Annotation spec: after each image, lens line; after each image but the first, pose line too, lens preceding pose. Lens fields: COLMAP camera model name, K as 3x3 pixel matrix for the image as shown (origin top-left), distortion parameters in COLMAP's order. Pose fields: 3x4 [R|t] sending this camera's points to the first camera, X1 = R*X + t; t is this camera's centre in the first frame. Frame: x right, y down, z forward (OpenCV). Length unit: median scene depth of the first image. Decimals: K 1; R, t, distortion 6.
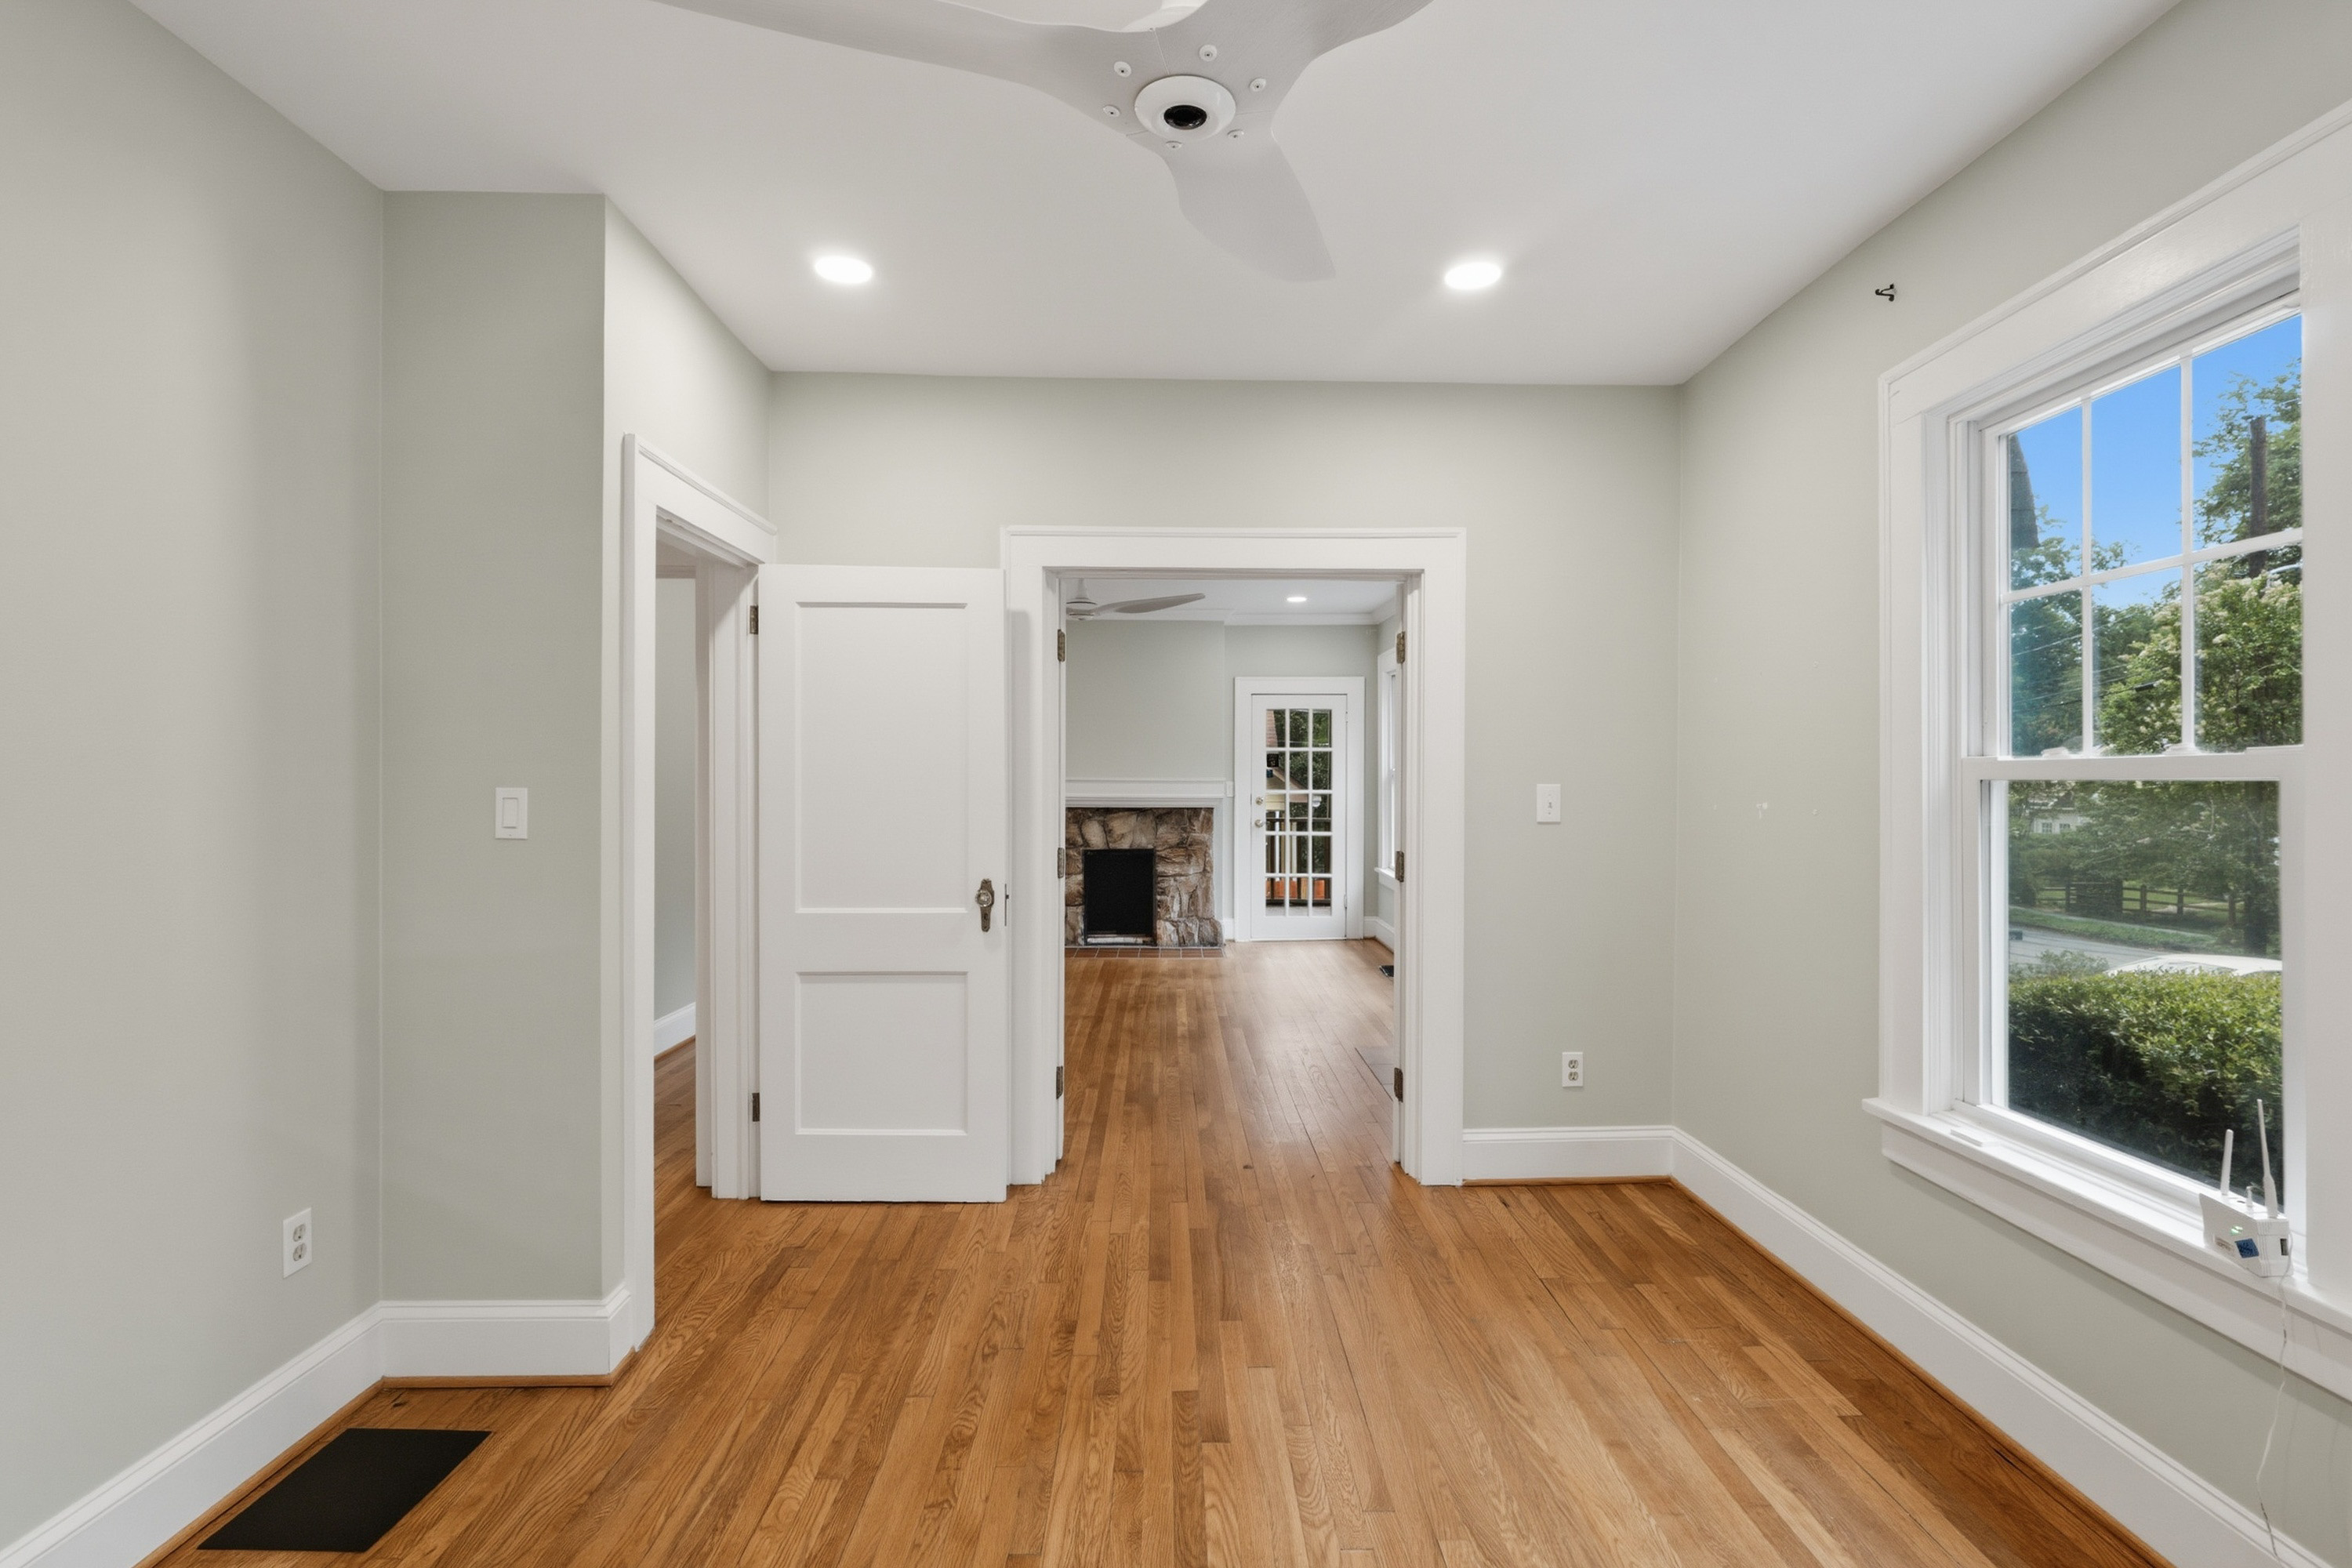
lens RADIAL K [[1080.7, 0, 1176.0], [0, 1080.7, 784.0], [0, 0, 1]] dist [0.001936, -0.000048]
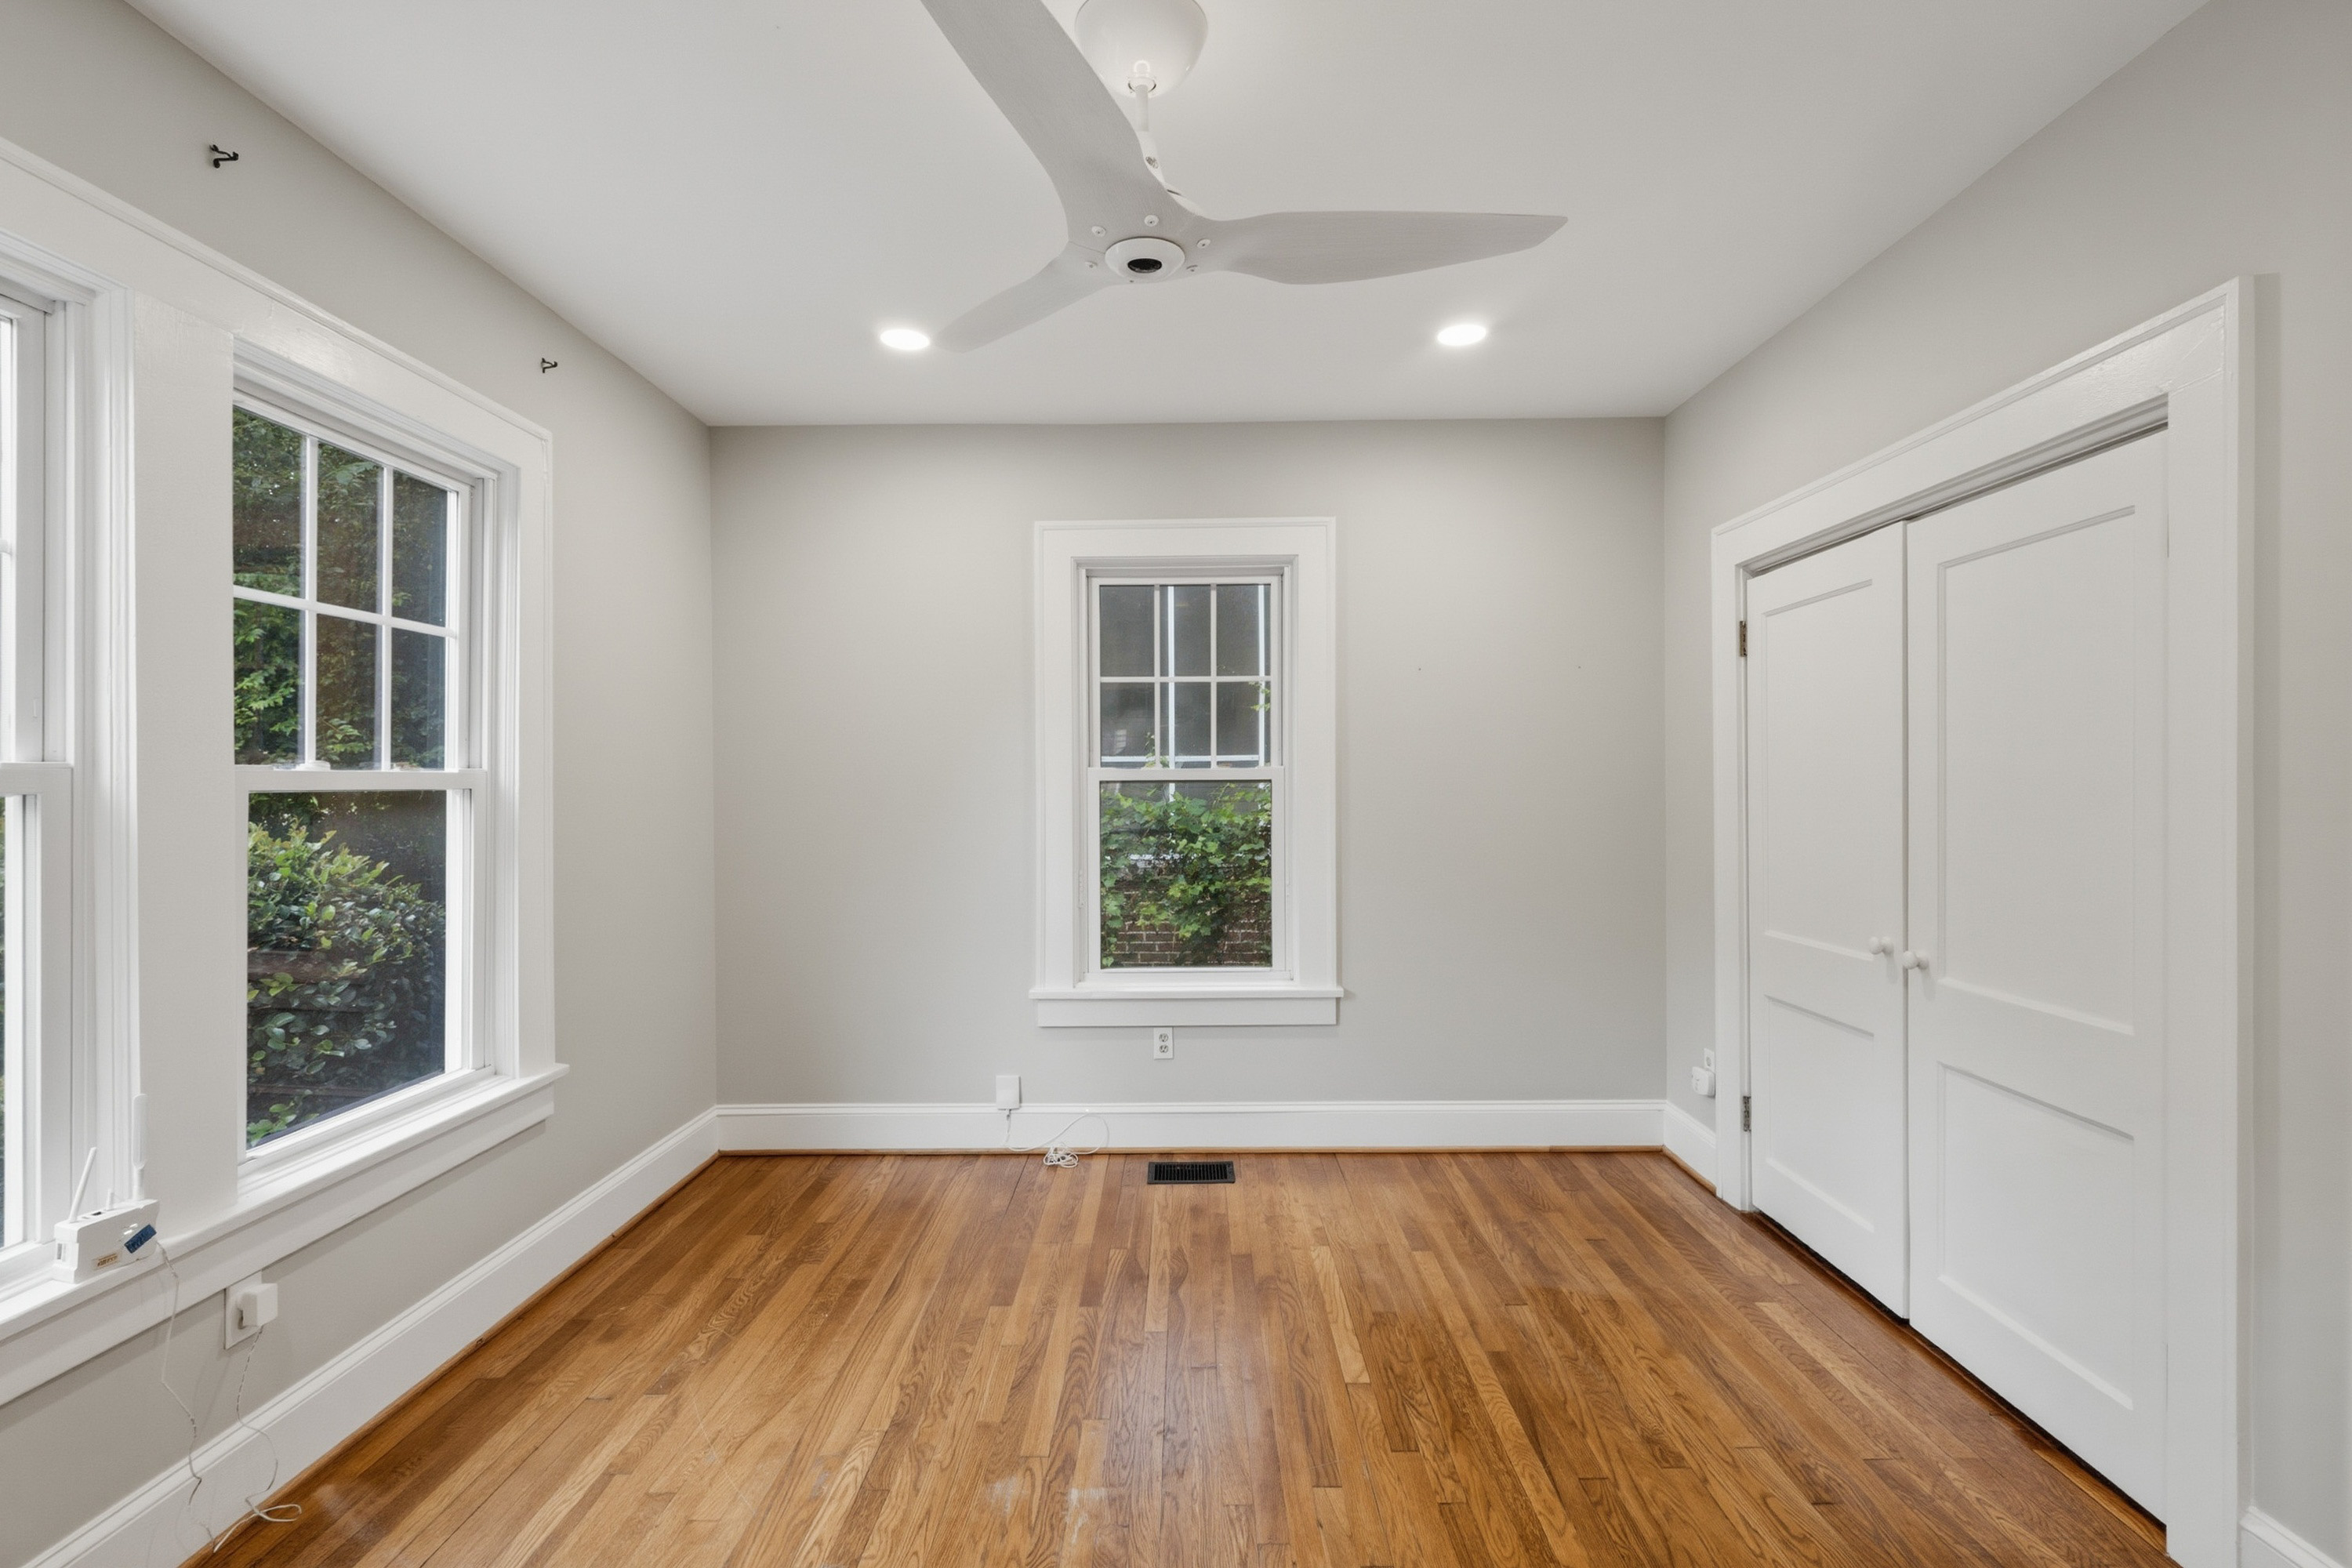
lens RADIAL K [[1080.7, 0, 1176.0], [0, 1080.7, 784.0], [0, 0, 1]] dist [0.001936, -0.000048]
pose [[-0.999819, 0.002821, 0.018828, -0.034699], [0.002997, 0.999952, 0.009349, -0.018548], [-0.018800, 0.009404, -0.999779, 2.025914]]
